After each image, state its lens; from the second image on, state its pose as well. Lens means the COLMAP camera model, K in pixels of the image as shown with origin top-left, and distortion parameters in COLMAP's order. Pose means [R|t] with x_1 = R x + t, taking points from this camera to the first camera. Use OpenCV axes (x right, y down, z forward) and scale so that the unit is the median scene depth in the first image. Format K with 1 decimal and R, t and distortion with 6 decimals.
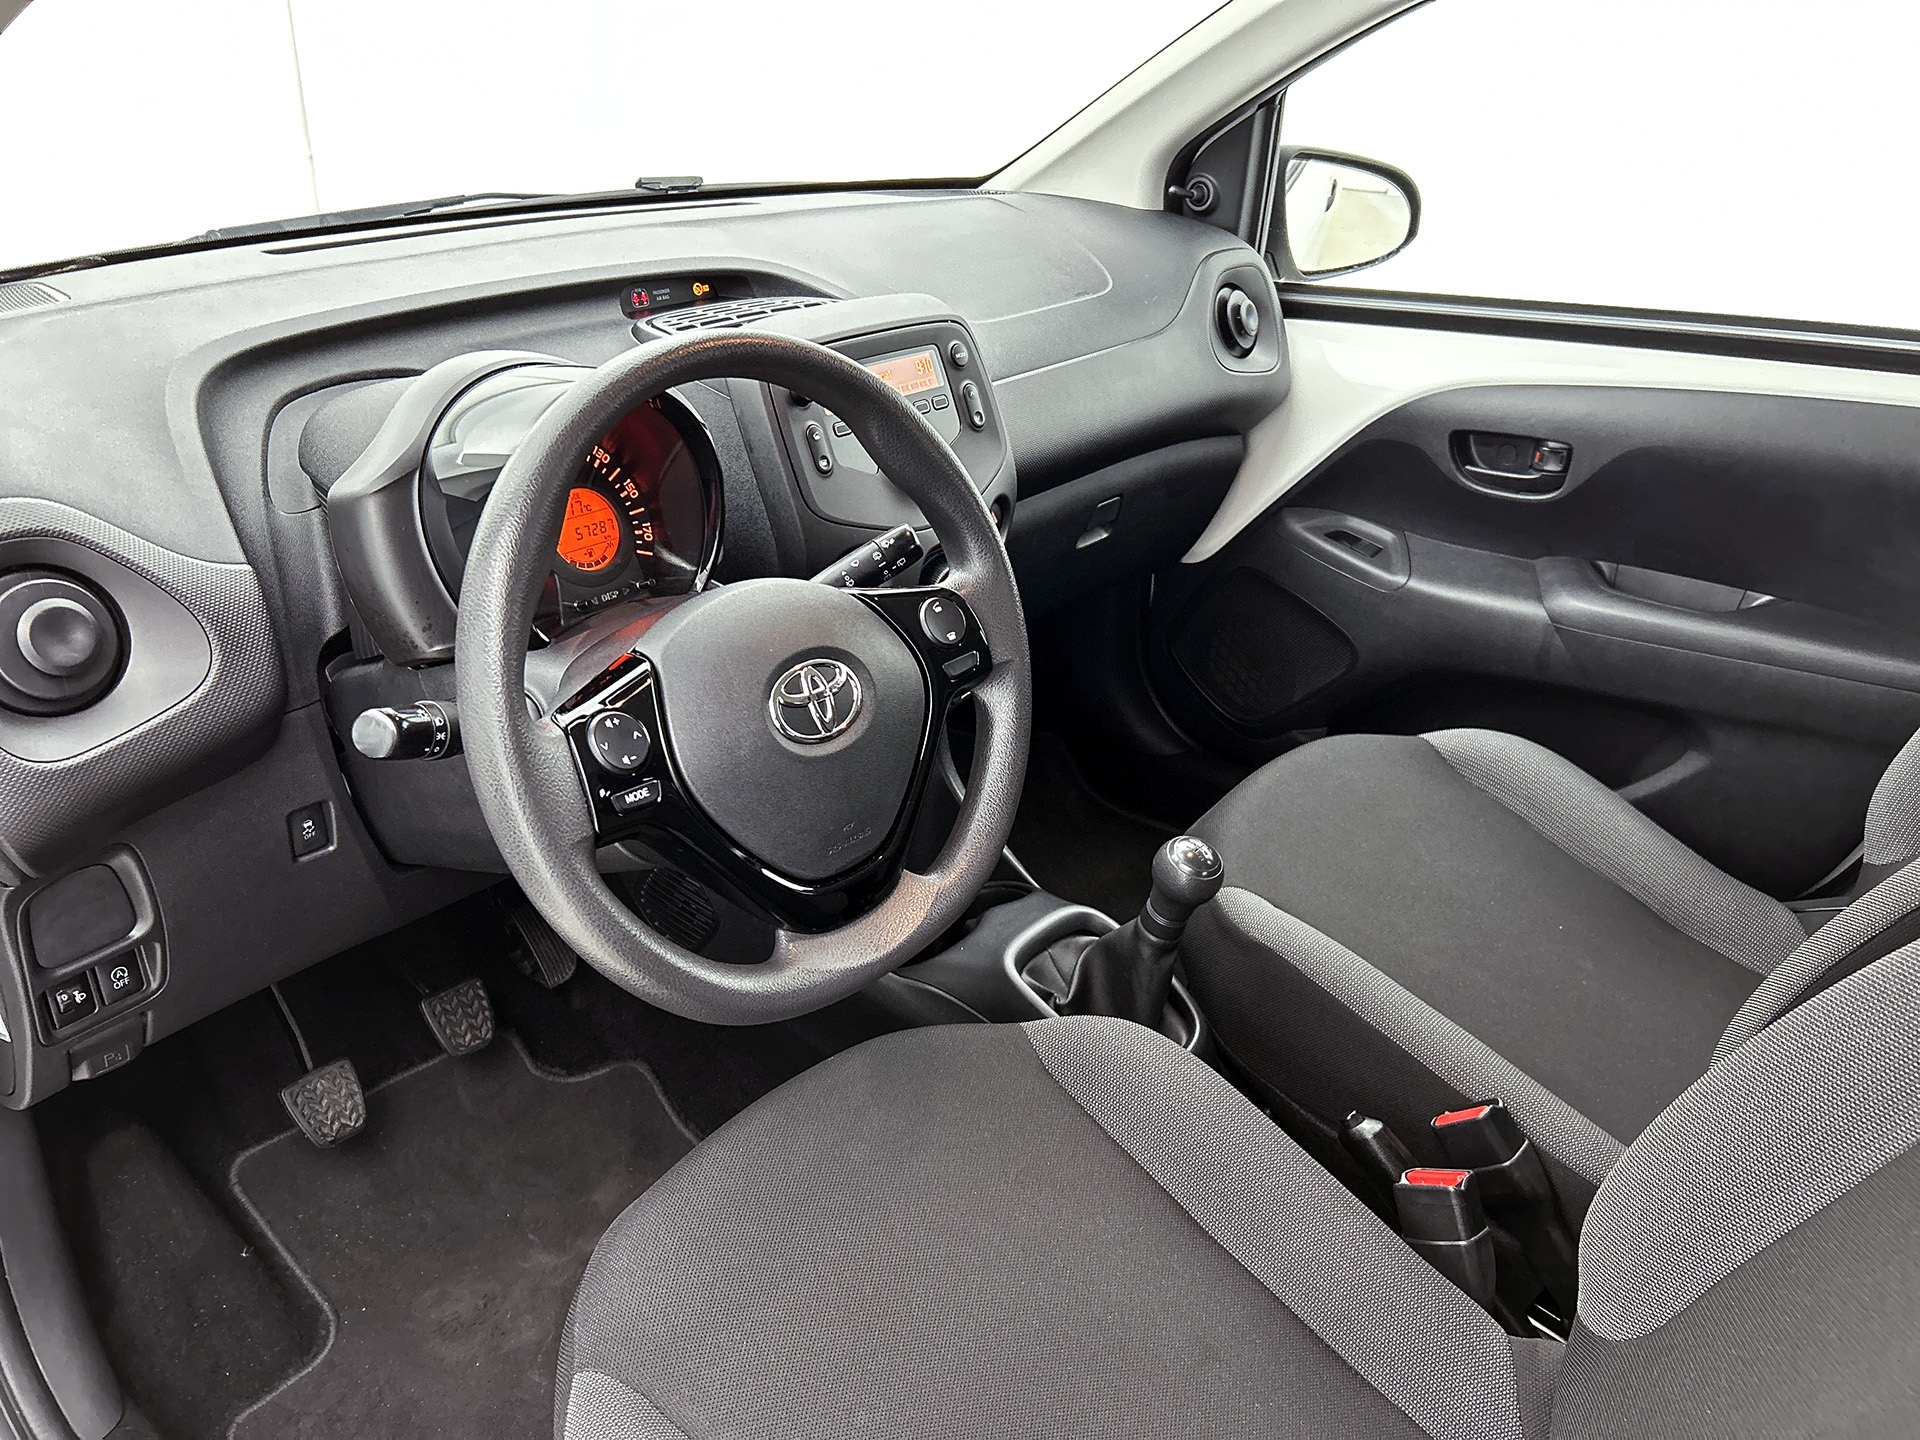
lens RADIAL K [[1462.8, 0, 960.0], [0, 1462.8, 720.0], [0, 0, 1]] dist [0.040494, -0.001857]
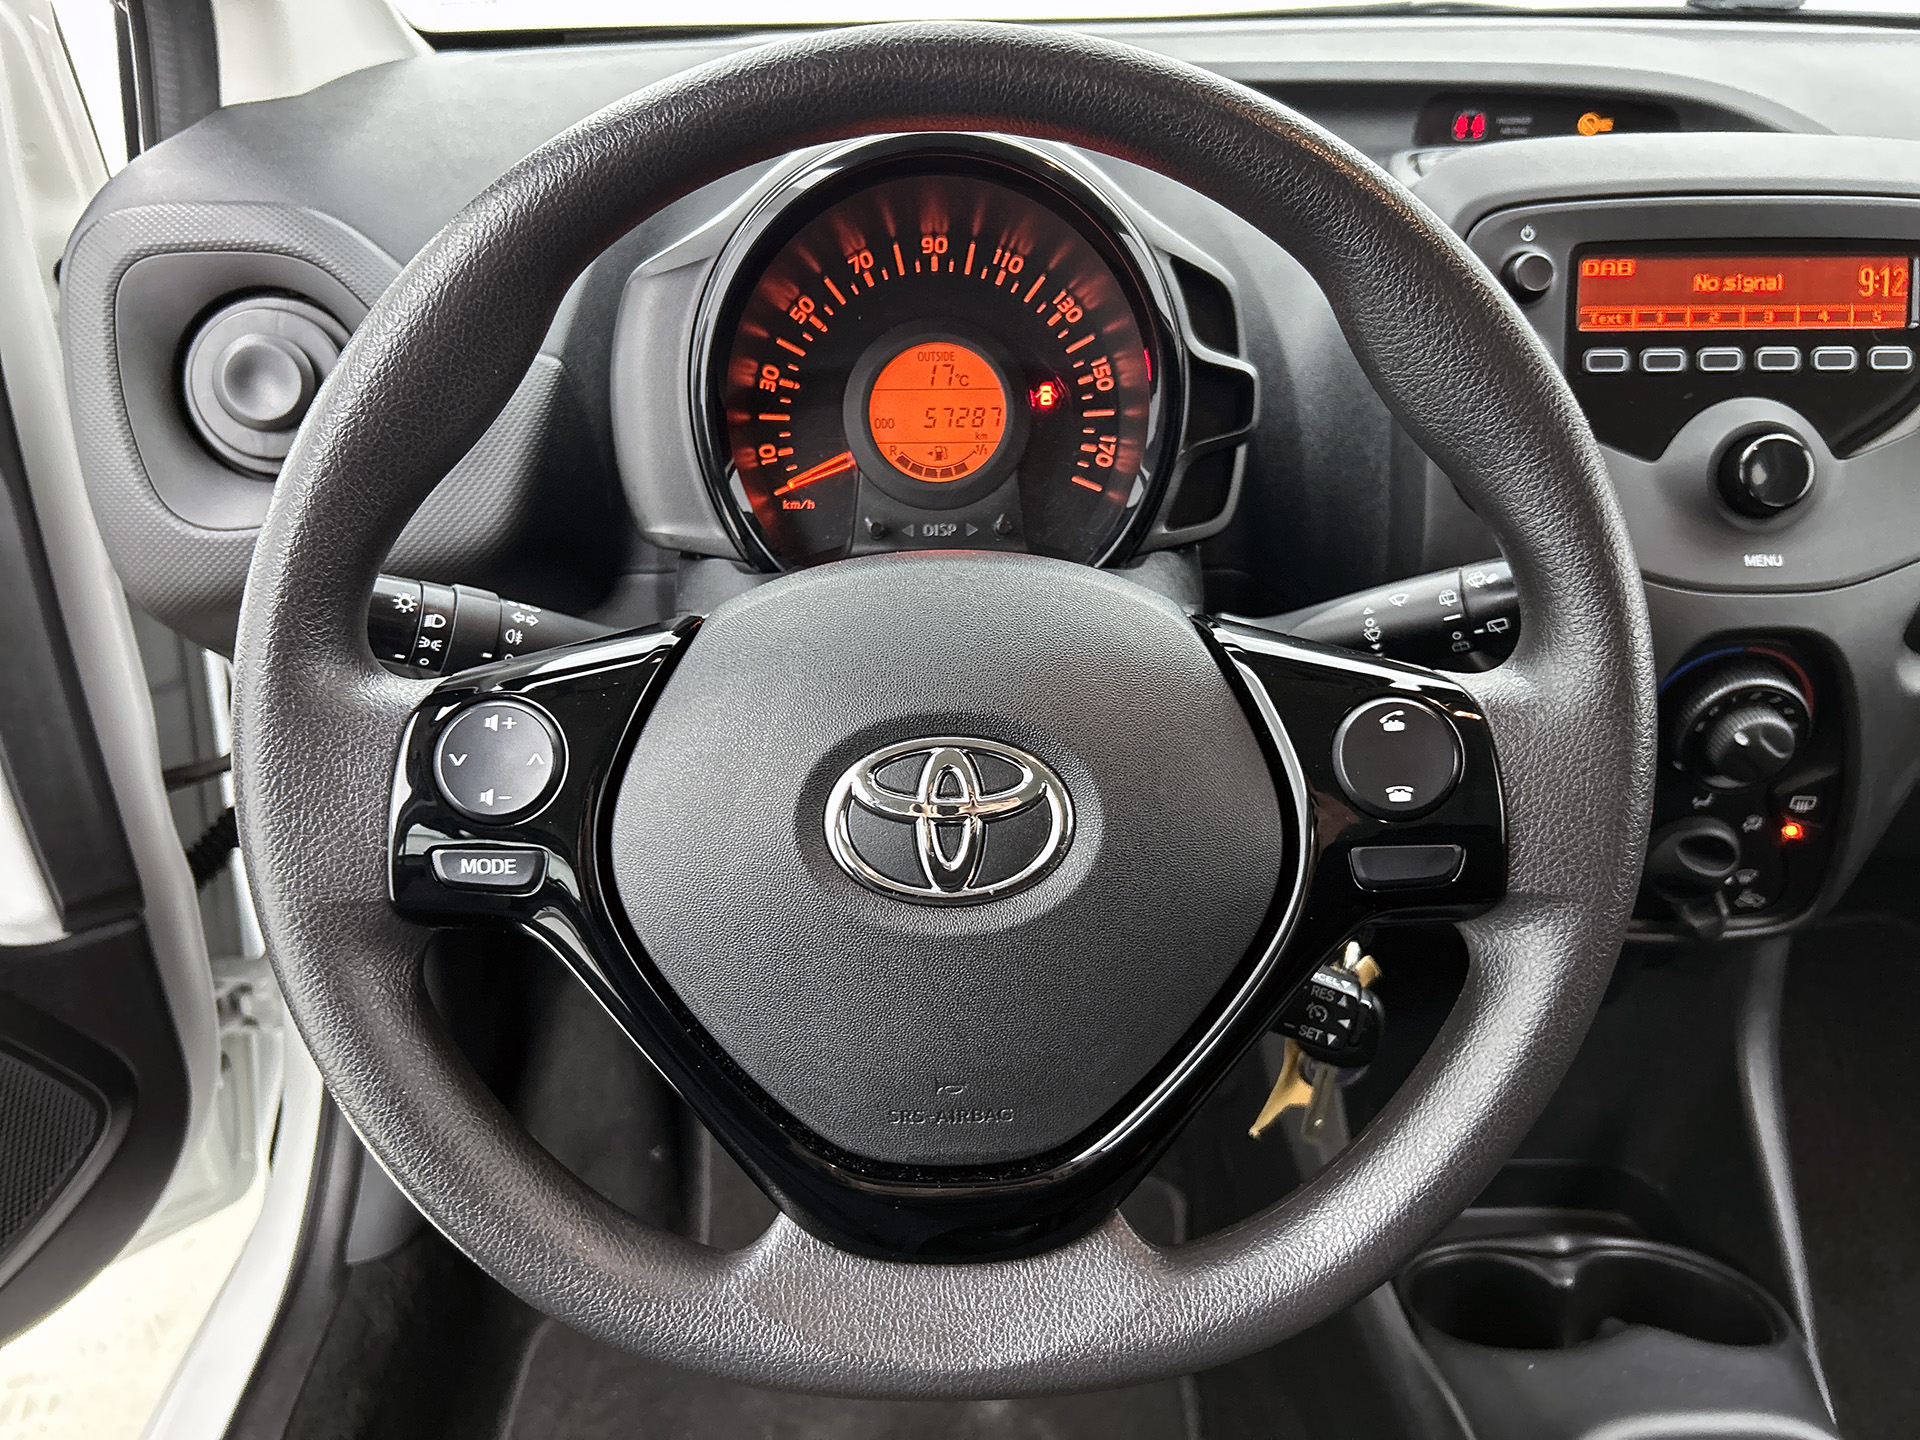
lens RADIAL K [[1478.5, 0, 960.0], [0, 1478.5, 720.0], [0, 0, 1]] dist [0.100186, -0.130188]
pose [[0.665063, 0.335040, -0.667412, 0.143937], [-0.319205, 0.935492, 0.151535, -0.076379], [0.675129, 0.112260, 0.729108, 0.410629]]
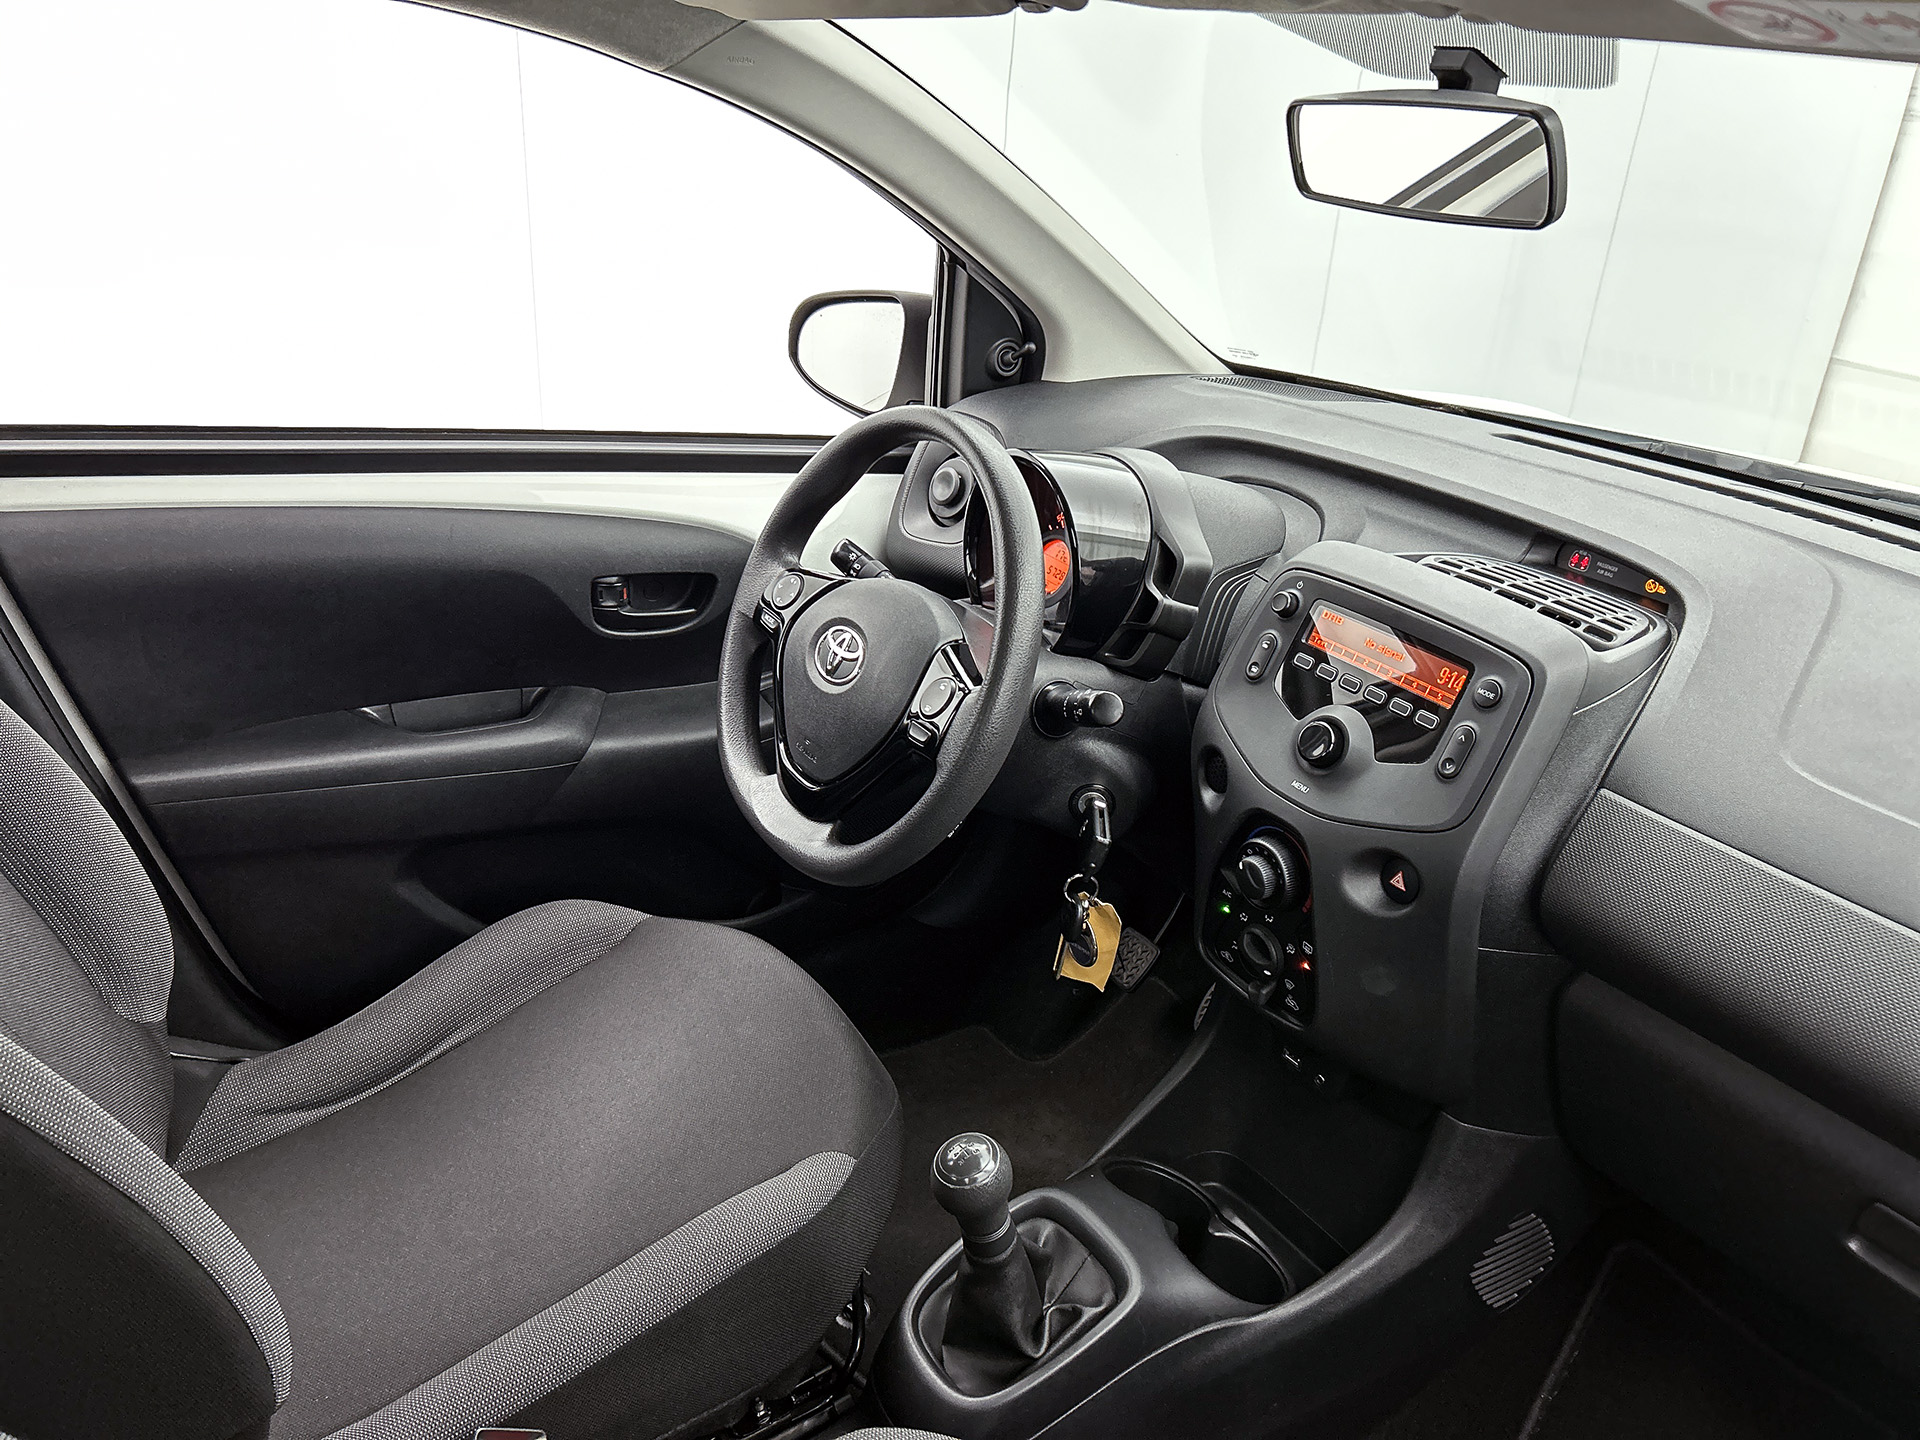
lens RADIAL K [[1478.5, 0, 960.0], [0, 1478.5, 720.0], [0, 0, 1]] dist [0.100186, -0.130188]
pose [[-0.291254, 0.336641, -0.895457, 0.759113], [-0.504069, 0.741553, 0.442734, -0.426156], [0.813072, 0.580320, -0.046290, 0.772401]]
